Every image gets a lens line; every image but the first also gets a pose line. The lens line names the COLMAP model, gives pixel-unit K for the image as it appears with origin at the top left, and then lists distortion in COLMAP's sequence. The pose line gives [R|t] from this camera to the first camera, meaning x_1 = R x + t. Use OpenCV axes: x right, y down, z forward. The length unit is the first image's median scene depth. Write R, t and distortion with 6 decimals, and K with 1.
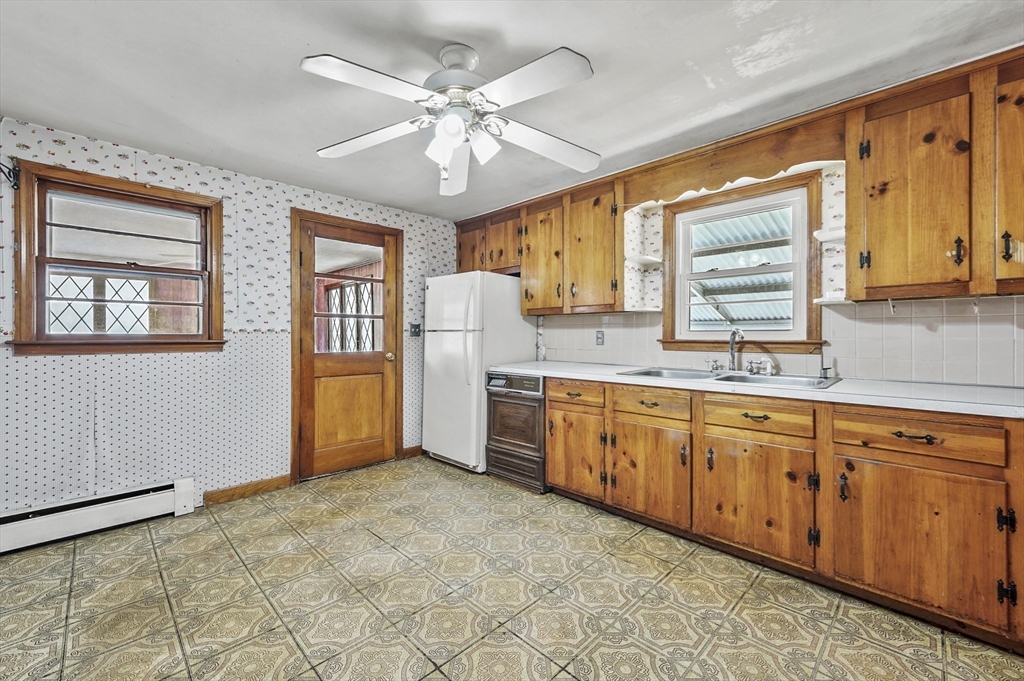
lens RADIAL K [[415.2, 0, 511.0], [0, 415.2, 336.2], [0, 0, 1]] dist [0.012371, -0.000445]
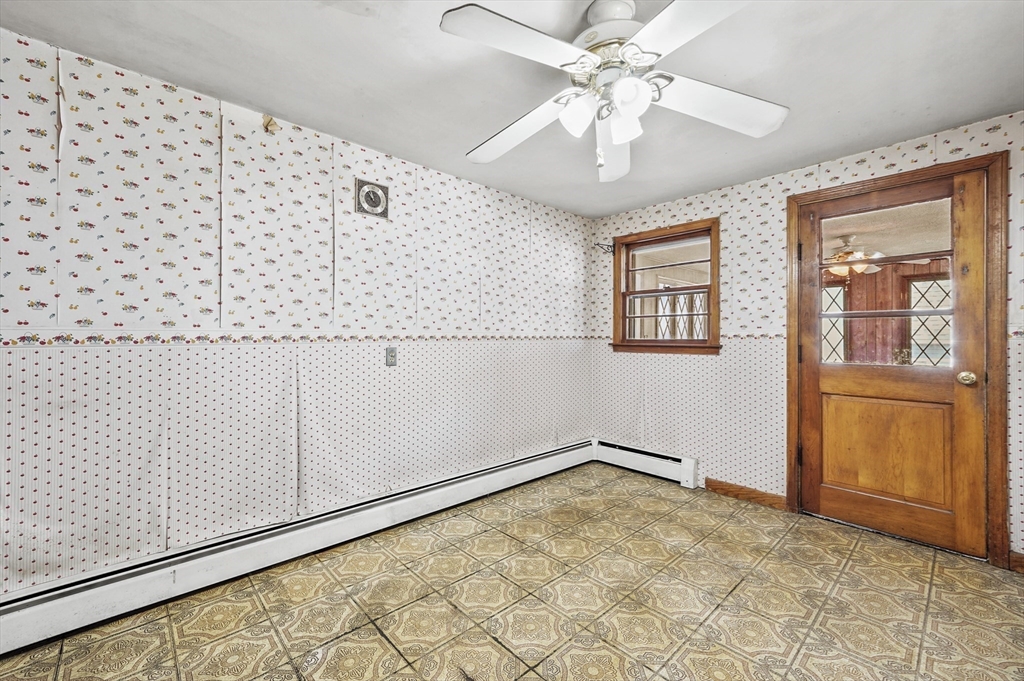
lens RADIAL K [[415.2, 0, 508.6], [0, 415.2, 337.5], [0, 0, 1]] dist [0.012371, -0.000445]
pose [[-0.023836, -0.001878, -0.999714, 0.419533], [-0.005422, 0.999984, -0.001750, -0.005278], [0.999701, 0.005378, -0.023846, 0.479738]]
